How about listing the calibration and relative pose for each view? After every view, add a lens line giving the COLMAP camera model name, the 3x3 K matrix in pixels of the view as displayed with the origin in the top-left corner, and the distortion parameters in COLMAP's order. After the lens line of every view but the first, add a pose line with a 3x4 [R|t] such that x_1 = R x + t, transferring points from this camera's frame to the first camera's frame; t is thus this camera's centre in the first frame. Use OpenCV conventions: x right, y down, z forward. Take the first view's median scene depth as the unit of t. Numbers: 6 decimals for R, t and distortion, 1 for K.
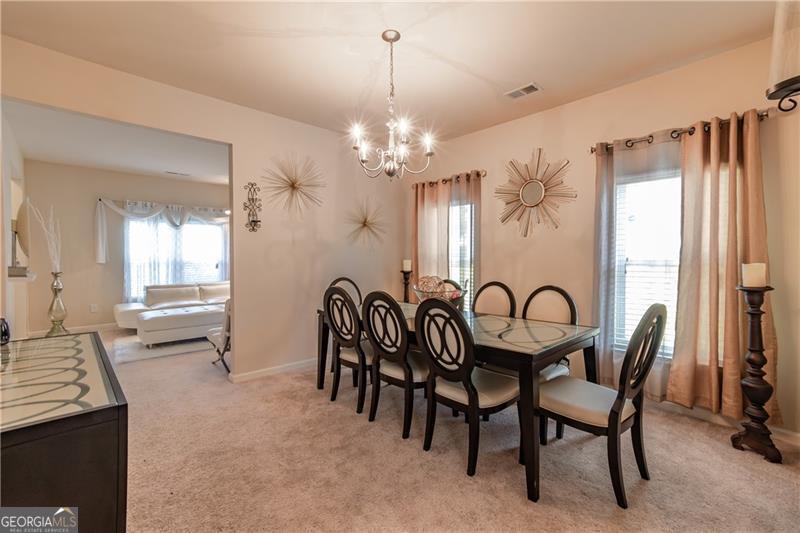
lens RADIAL K [[359.6, 0, 397.6], [0, 359.6, 262.0], [0, 0, 1]] dist [0.012543, 0.006947]
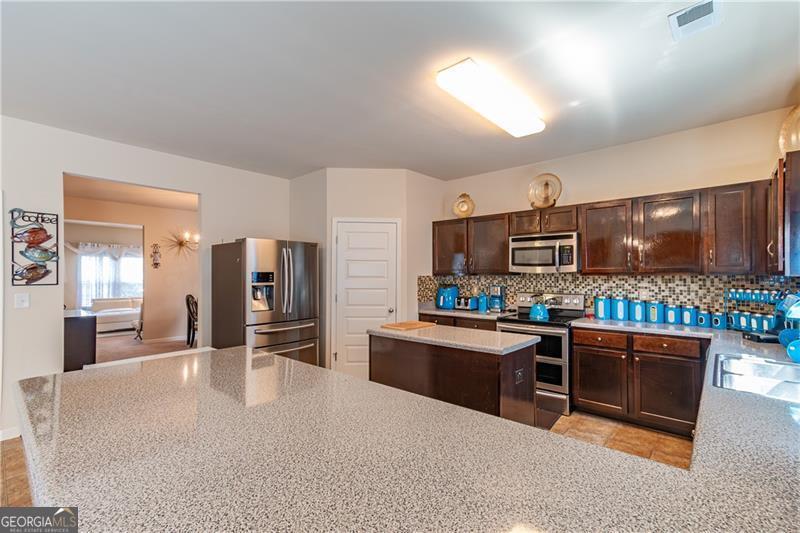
lens RADIAL K [[359.6, 0, 402.9], [0, 359.6, 274.1], [0, 0, 1]] dist [0.012543, 0.006947]
pose [[0.993933, 0.001419, 0.109982, 0.439886], [0.000668, 0.999820, -0.018937, -0.008596], [-0.109990, 0.018895, 0.993753, -0.679439]]
